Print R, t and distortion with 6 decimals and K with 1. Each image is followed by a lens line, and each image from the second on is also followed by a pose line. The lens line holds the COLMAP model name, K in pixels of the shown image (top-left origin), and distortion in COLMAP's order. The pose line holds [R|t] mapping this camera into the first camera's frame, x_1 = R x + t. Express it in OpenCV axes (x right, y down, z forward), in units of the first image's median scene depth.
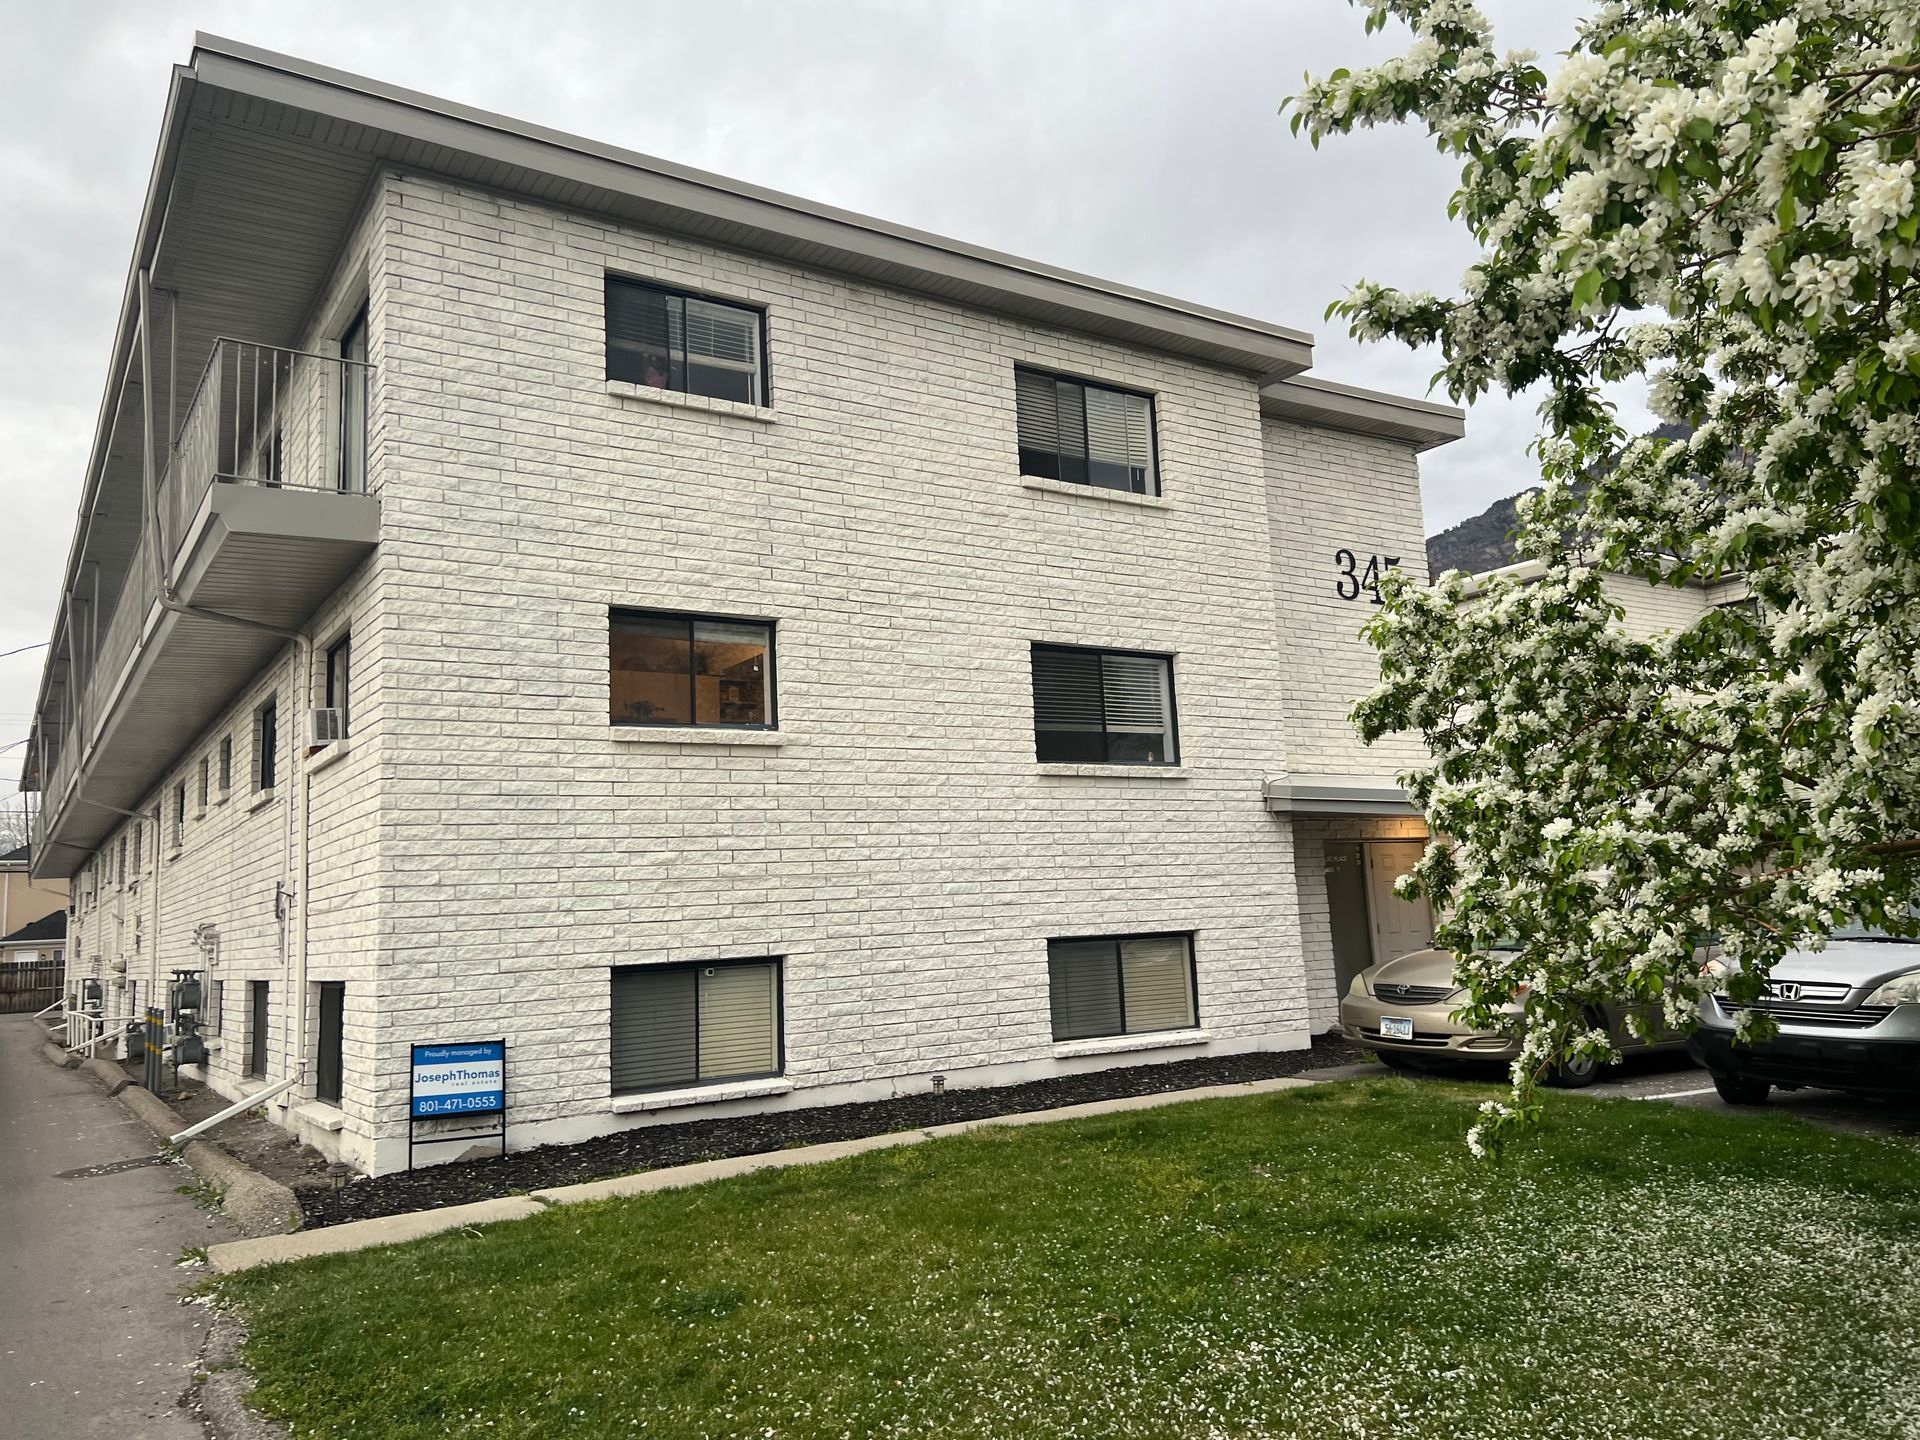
lens RADIAL K [[1431.6, 0, 951.1], [0, 1431.6, 715.9], [0, 0, 1]] dist [0.057560, -0.067196]
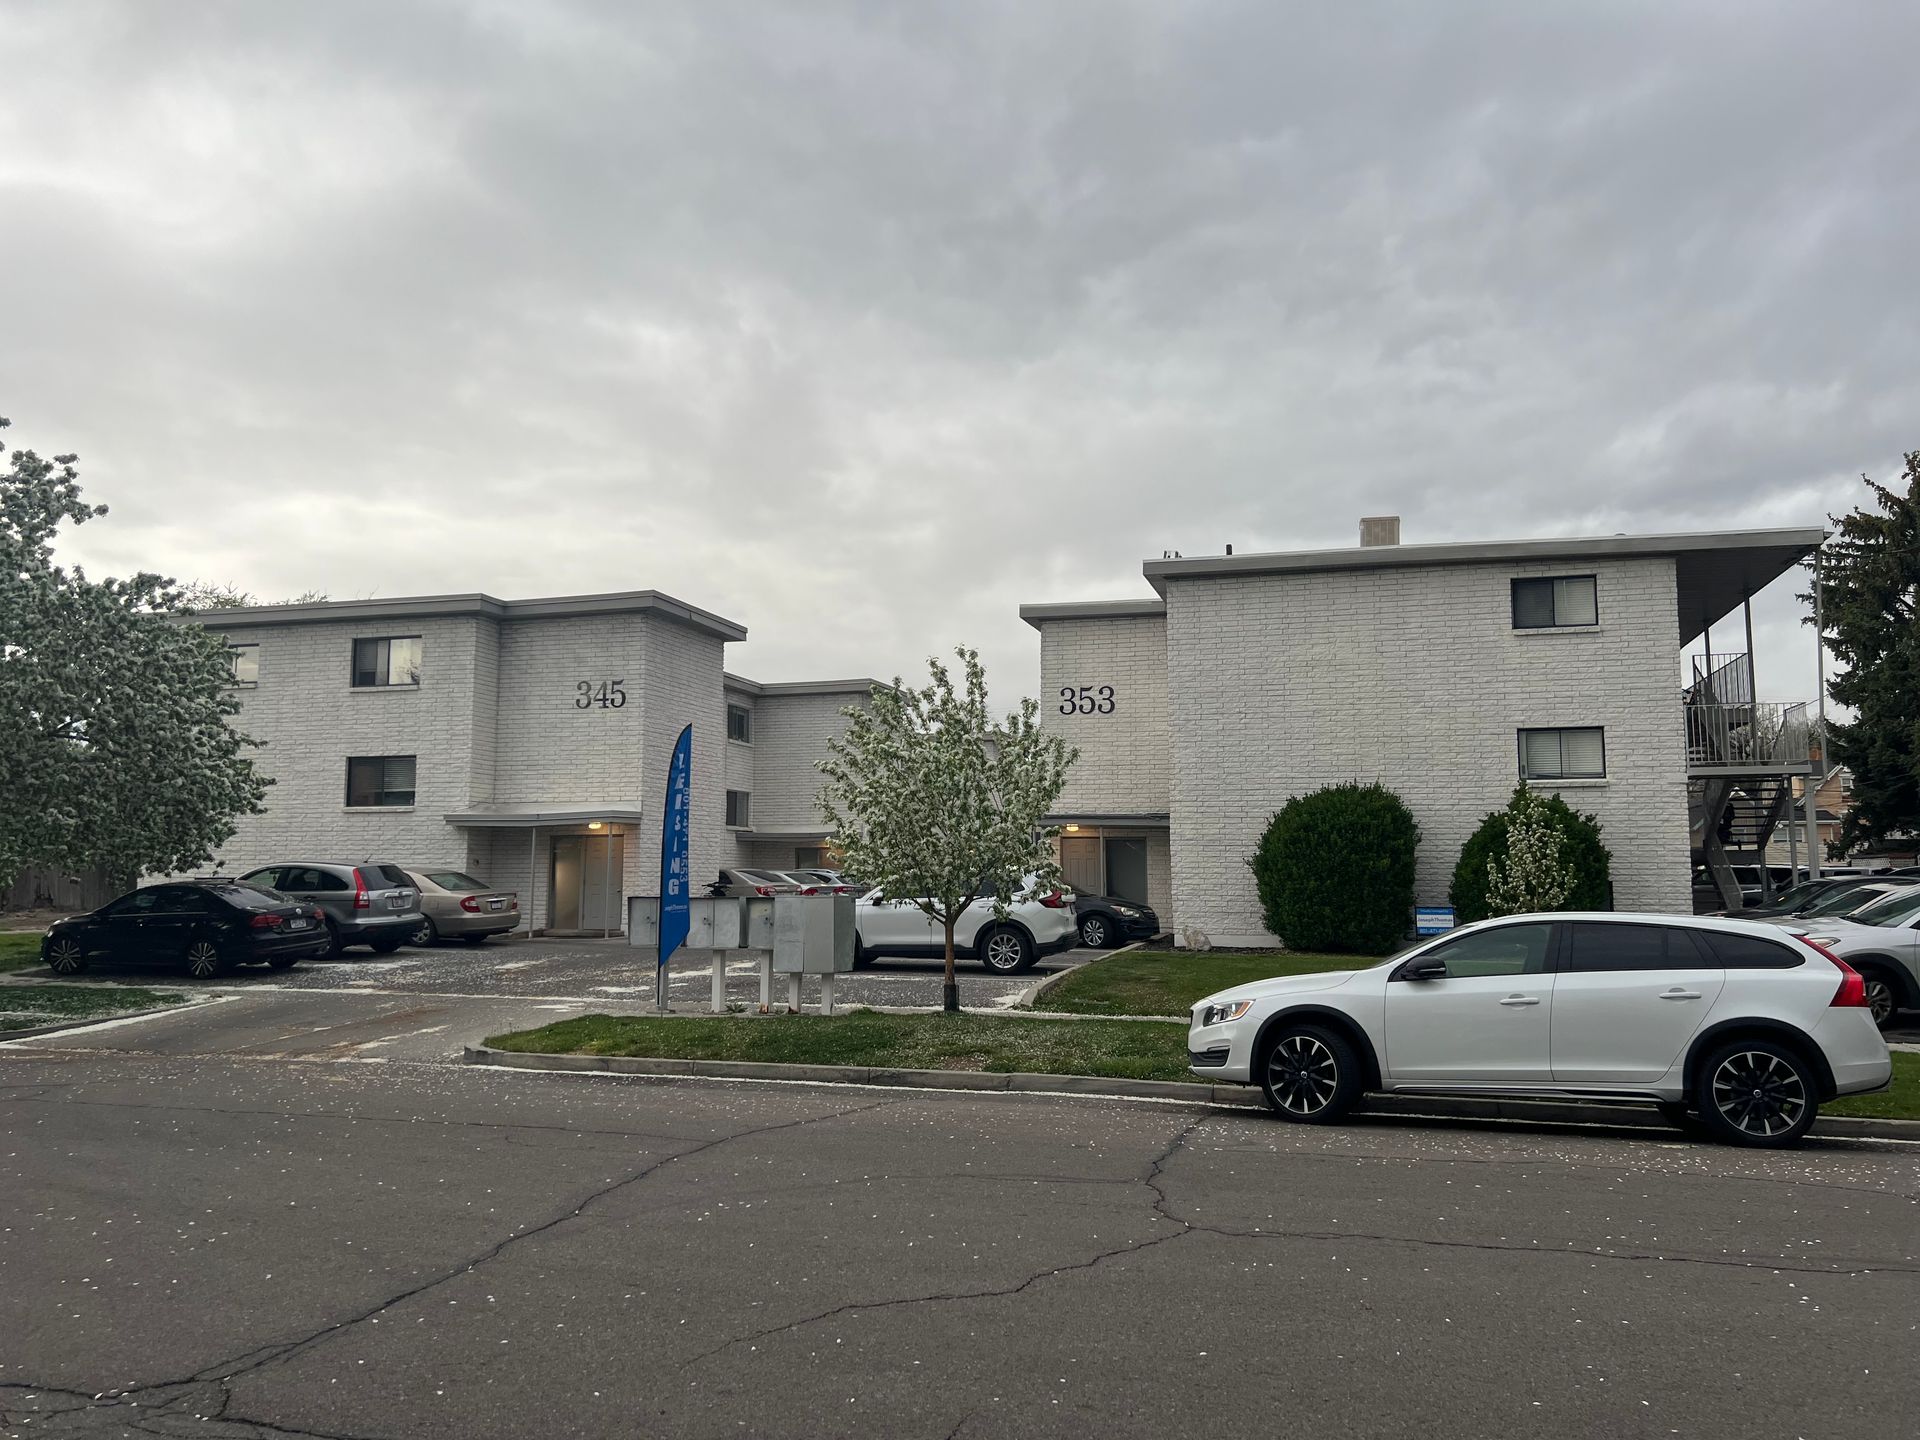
lens RADIAL K [[1431.6, 0, 955.9], [0, 1431.6, 725.6], [0, 0, 1]] dist [0.057560, -0.067196]
pose [[0.644965, -0.031197, -0.763575, 2.520644], [0.076125, 0.996820, 0.023574, -0.081514], [0.760411, -0.073332, 0.645288, 0.193569]]
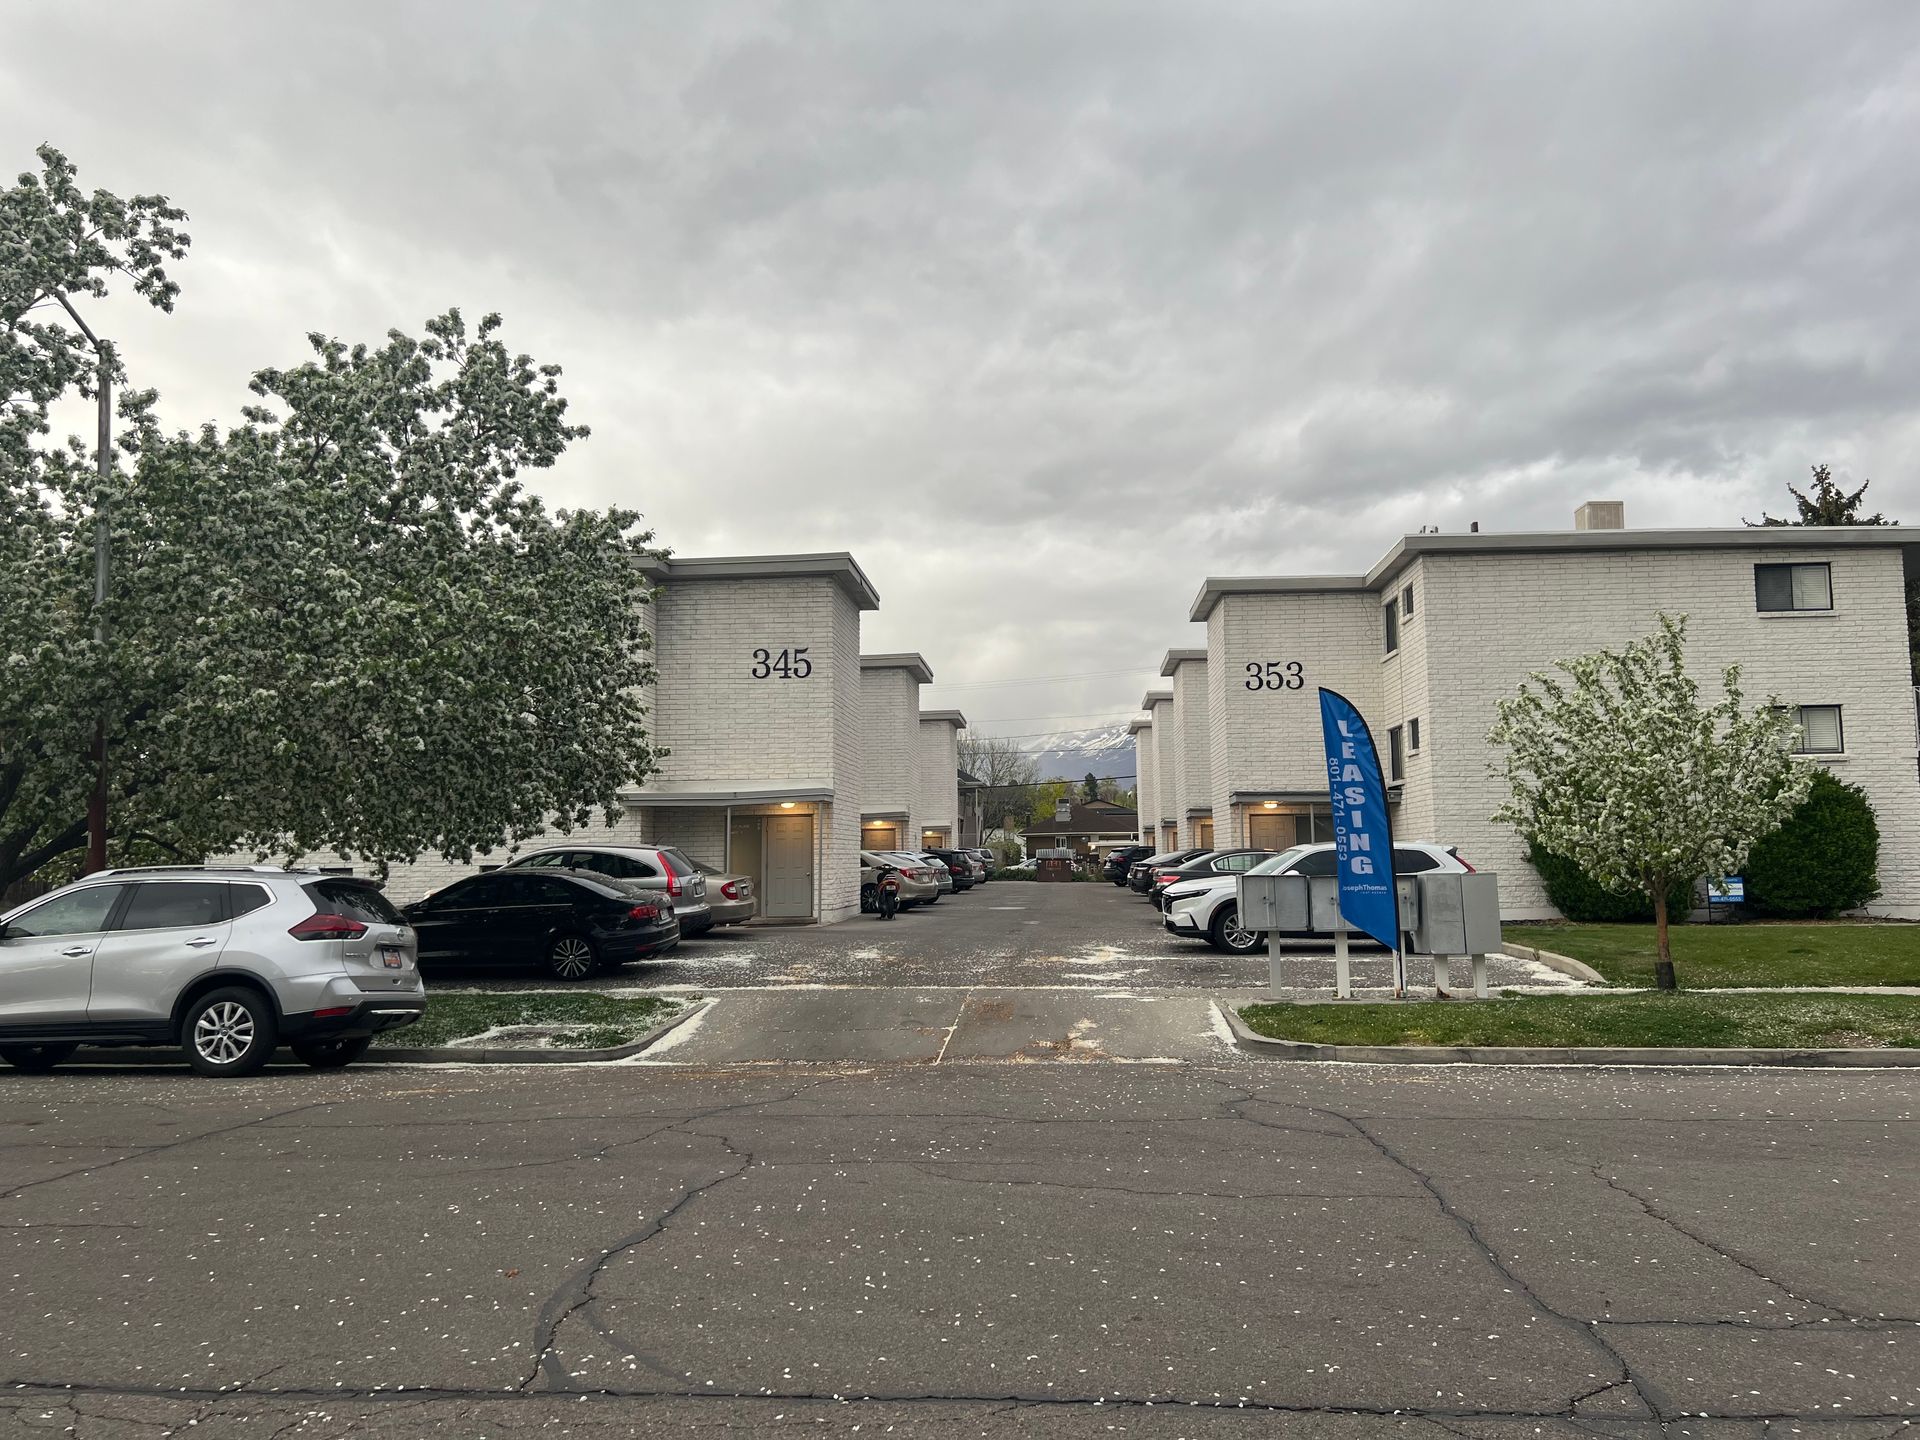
lens RADIAL K [[1431.6, 0, 960.5], [0, 1431.6, 718.0], [0, 0, 1]] dist [0.057560, -0.067196]
pose [[0.792912, -0.021691, -0.608950, 1.889713], [0.061509, 0.997111, 0.044573, -0.118265], [0.606224, -0.072798, 0.791955, -0.282086]]
